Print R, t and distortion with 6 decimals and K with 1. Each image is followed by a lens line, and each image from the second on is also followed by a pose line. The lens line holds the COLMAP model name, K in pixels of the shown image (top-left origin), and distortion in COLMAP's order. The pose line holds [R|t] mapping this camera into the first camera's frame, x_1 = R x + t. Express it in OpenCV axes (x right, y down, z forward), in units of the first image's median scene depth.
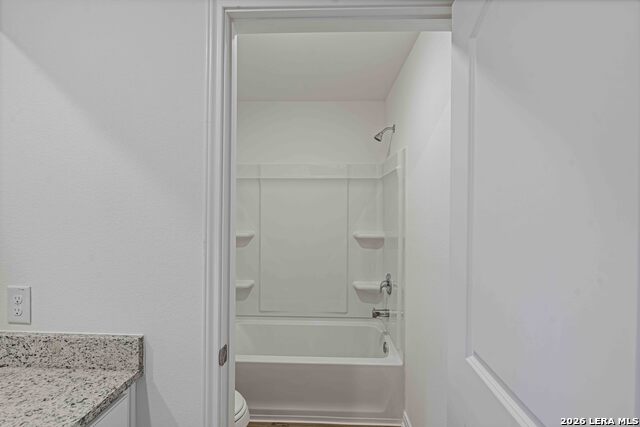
lens RADIAL K [[289.9, 0, 318.2], [0, 289.9, 214.2], [0, 0, 1]] dist [-0.002922, -0.000145]
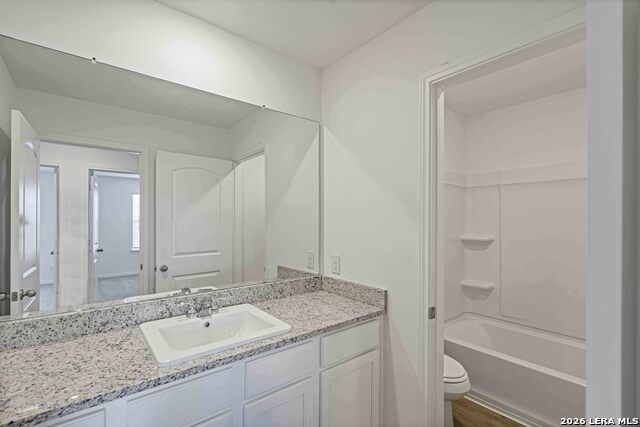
lens RADIAL K [[289.9, 0, 318.2], [0, 289.9, 214.2], [0, 0, 1]] dist [-0.002922, -0.000145]
pose [[0.654859, -0.017230, -0.755555, 0.428457], [0.000431, 0.999748, -0.022424, 0.011321], [0.755751, 0.014359, 0.654701, -0.431066]]
